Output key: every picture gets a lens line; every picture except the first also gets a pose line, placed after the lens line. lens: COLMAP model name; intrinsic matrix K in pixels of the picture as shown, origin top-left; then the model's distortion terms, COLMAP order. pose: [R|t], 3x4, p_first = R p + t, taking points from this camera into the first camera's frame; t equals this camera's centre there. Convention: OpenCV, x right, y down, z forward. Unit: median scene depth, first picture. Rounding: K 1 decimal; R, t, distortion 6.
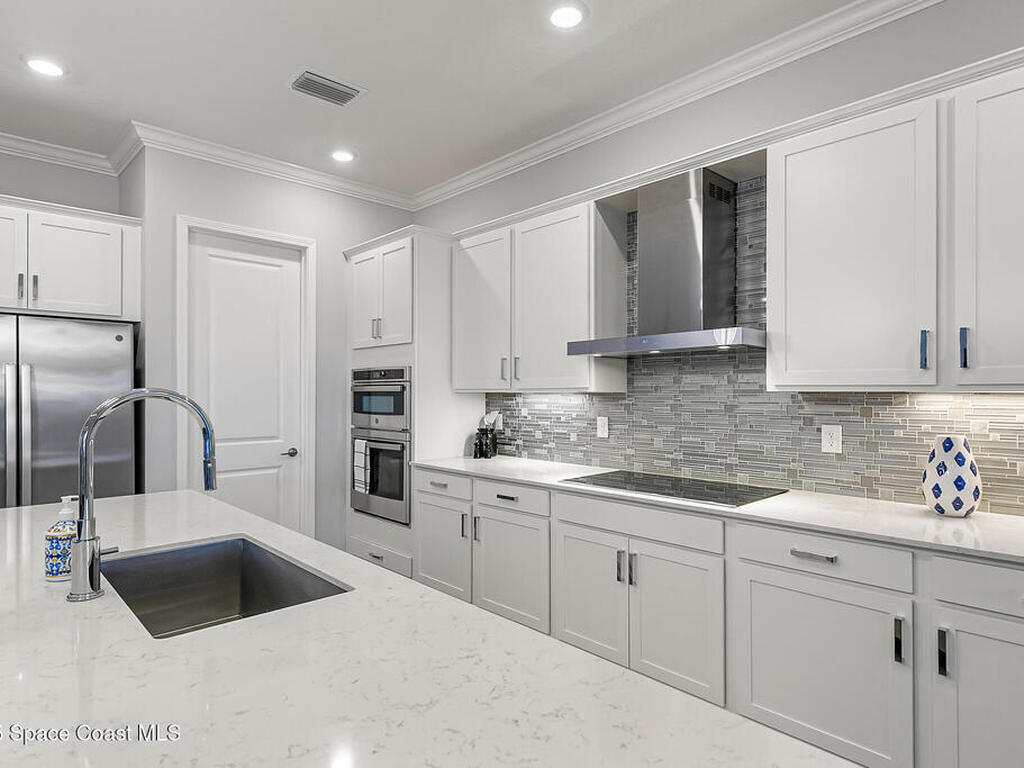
lens RADIAL K [[581.2, 0, 526.7], [0, 581.2, 398.3], [0, 0, 1]] dist [-0.010135, -0.007743]
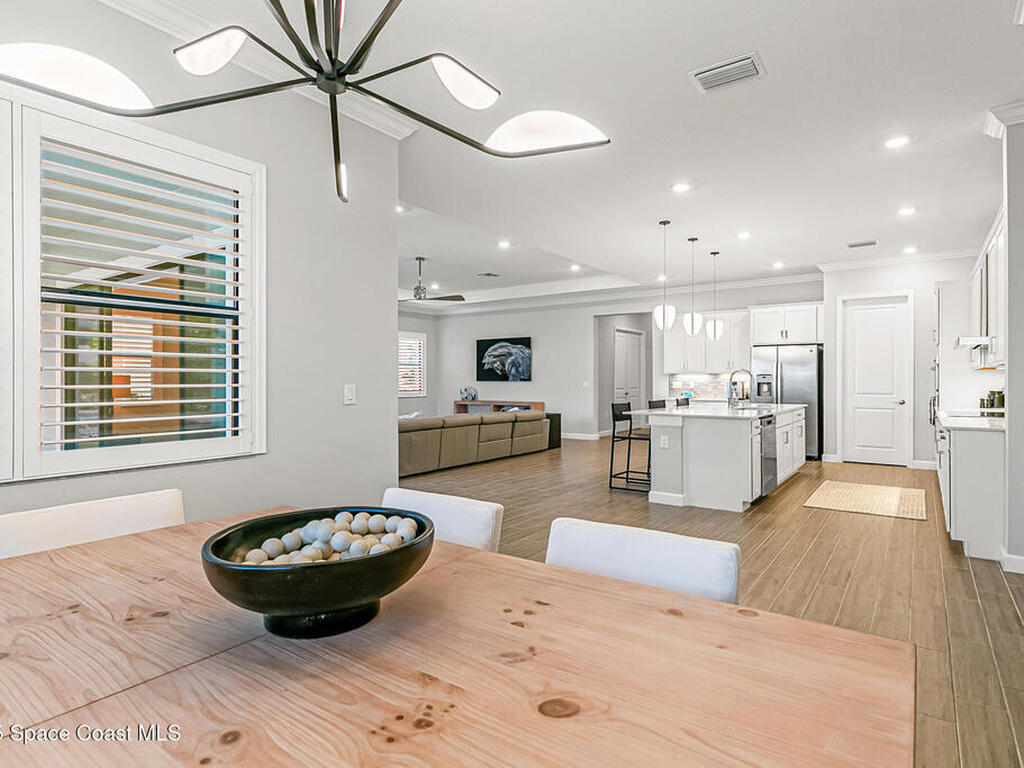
lens RADIAL K [[545.5, 0, 506.1], [0, 545.5, 377.5], [0, 0, 1]] dist [-0.017726, -0.001663]
pose [[0.173332, -0.001894, -0.984862, 1.397711], [-0.004461, 0.999986, -0.002708, 0.026913], [0.984853, 0.004862, 0.173321, -0.742518]]
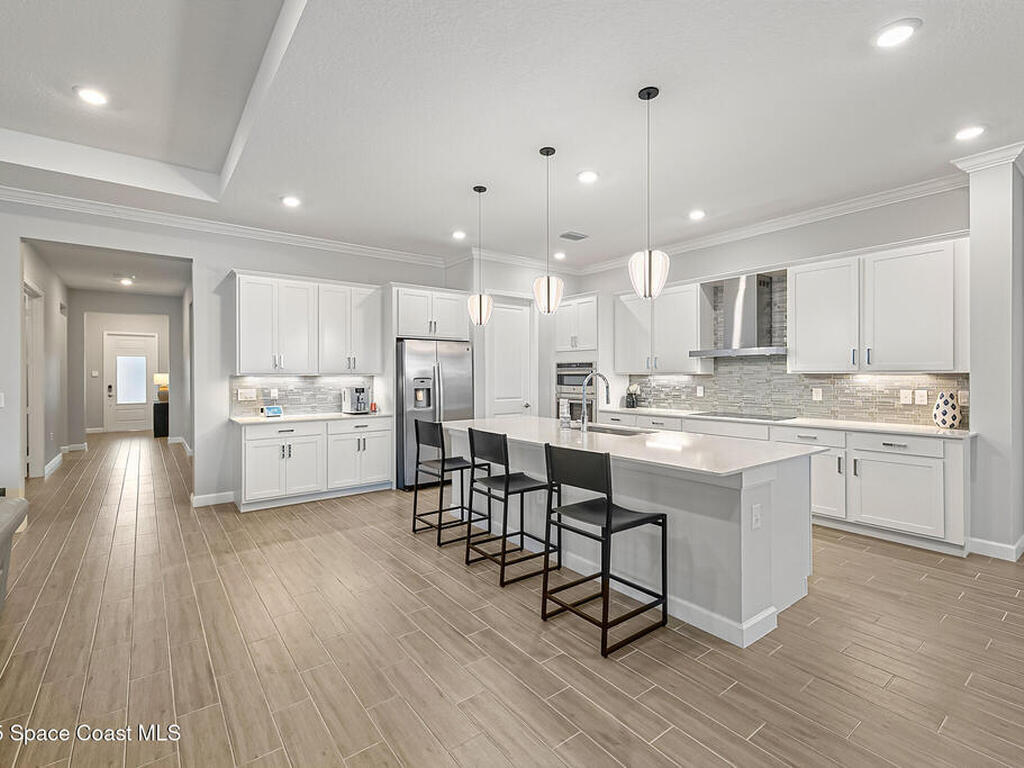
lens RADIAL K [[494.1, 0, 508.8], [0, 494.1, 376.4], [0, 0, 1]] dist [-0.002719, 0.000291]
pose [[0.993224, -0.001779, -0.116203, -0.334125], [0.000955, 0.999974, -0.007148, 0.009472], [0.116213, 0.006989, 0.993200, -0.790011]]
